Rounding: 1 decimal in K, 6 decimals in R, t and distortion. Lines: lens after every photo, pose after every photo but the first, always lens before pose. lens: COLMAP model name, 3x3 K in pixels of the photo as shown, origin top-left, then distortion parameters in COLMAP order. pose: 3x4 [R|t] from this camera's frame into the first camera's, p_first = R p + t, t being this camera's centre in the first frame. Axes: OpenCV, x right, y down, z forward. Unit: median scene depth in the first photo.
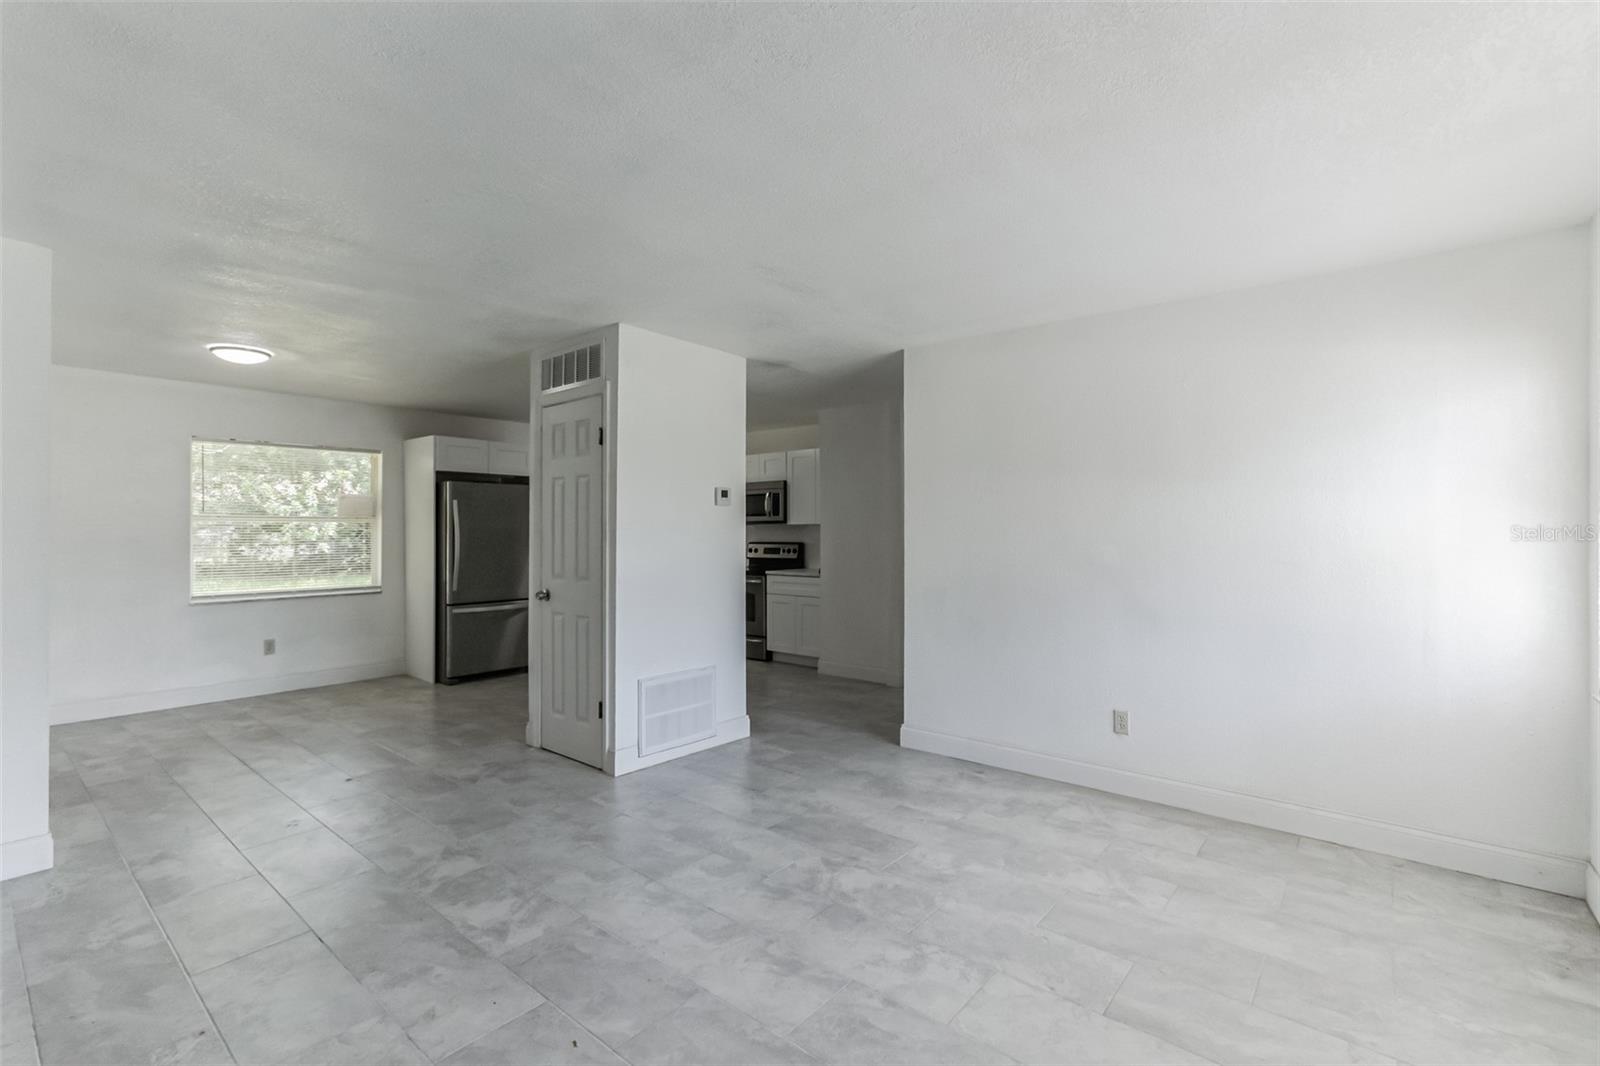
lens RADIAL K [[736.3, 0, 809.1], [0, 736.3, 525.1], [0, 0, 1]] dist [0.001249, 0.000598]
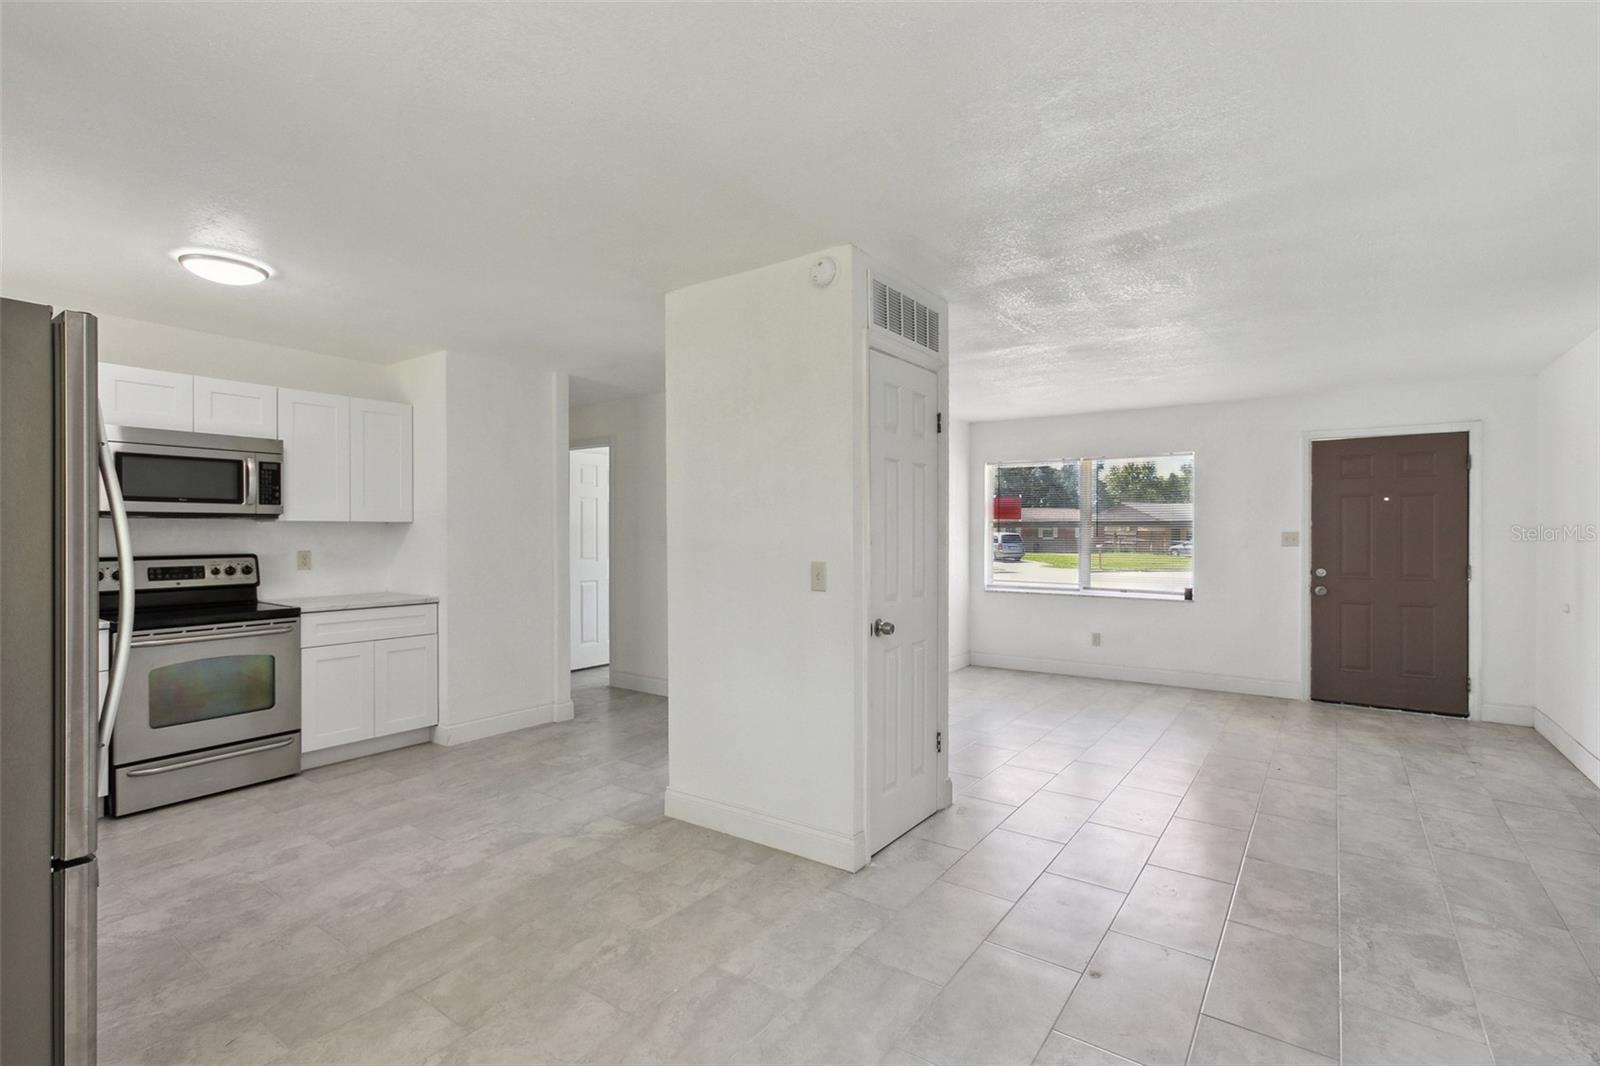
lens RADIAL K [[736.3, 0, 801.3], [0, 736.3, 543.2], [0, 0, 1]] dist [0.001249, 0.000598]
pose [[-0.078061, -0.015096, 0.996834, -0.654547], [-0.011732, 0.999830, 0.014223, 0.003492], [-0.996880, -0.010584, -0.078225, 0.712864]]
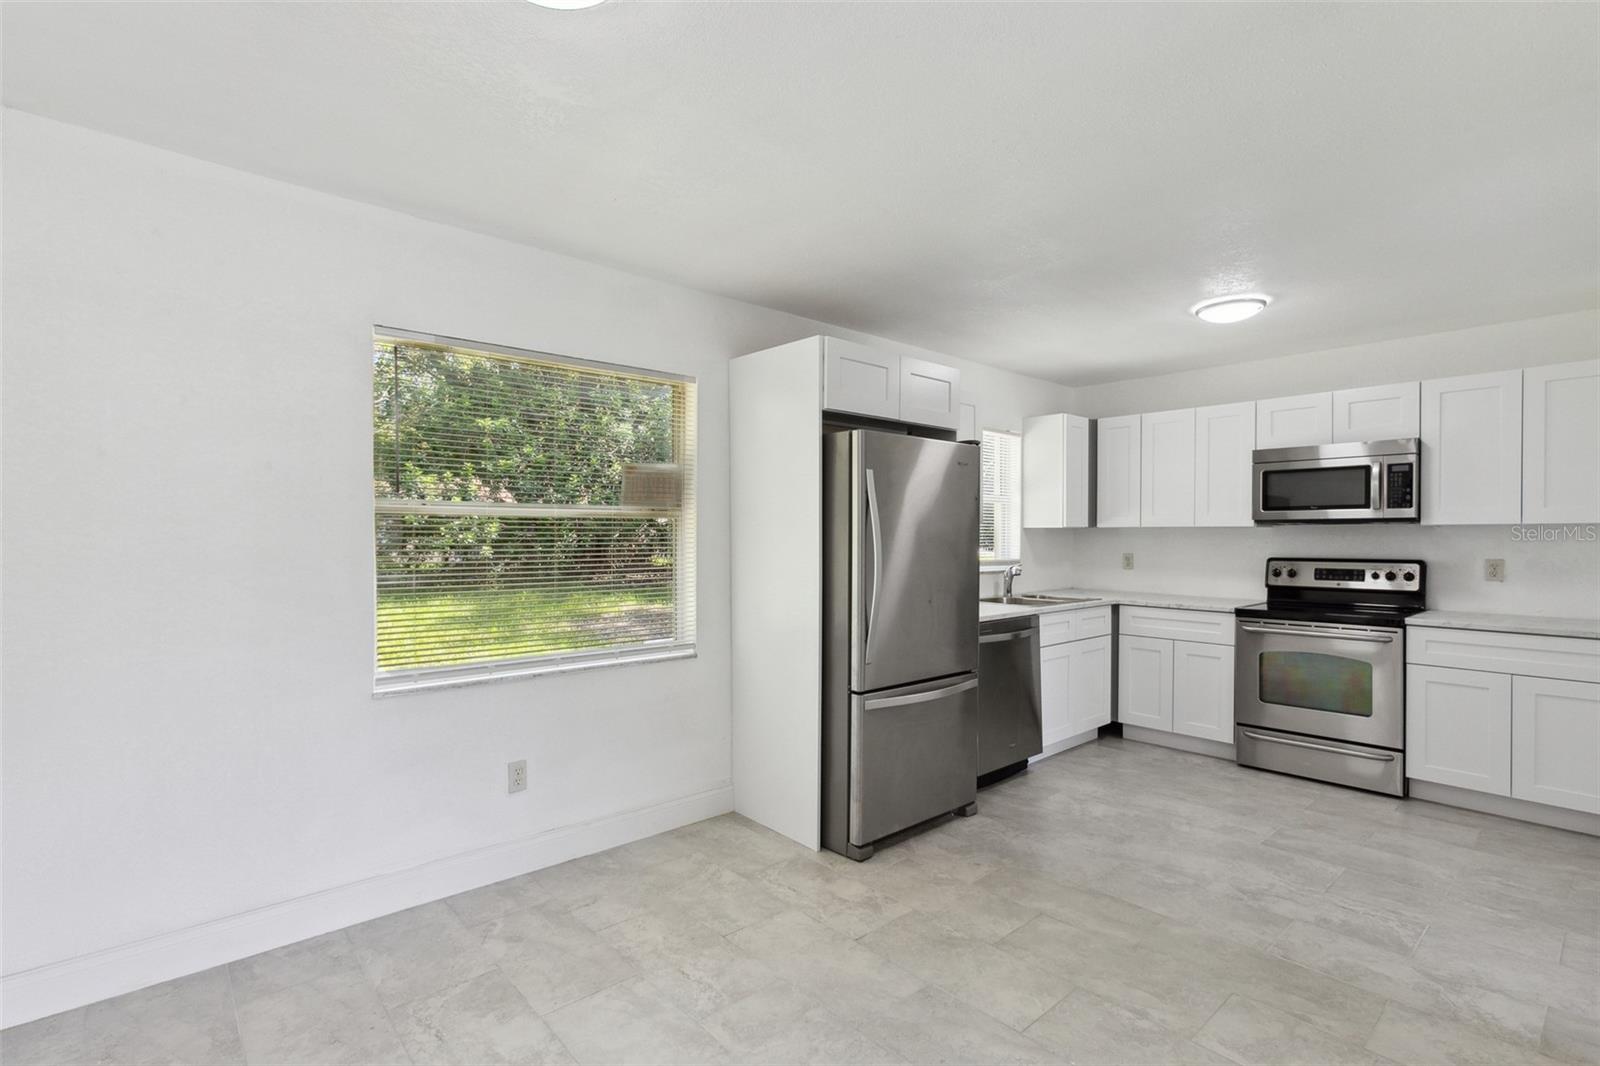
lens RADIAL K [[736.3, 0, 792.5], [0, 736.3, 525.7], [0, 0, 1]] dist [0.001249, 0.000598]
pose [[0.990792, 0.003291, -0.135352, -0.424310], [-0.003735, 0.999988, -0.003031, 0.002833], [0.135340, 0.003508, 0.990793, 0.475183]]
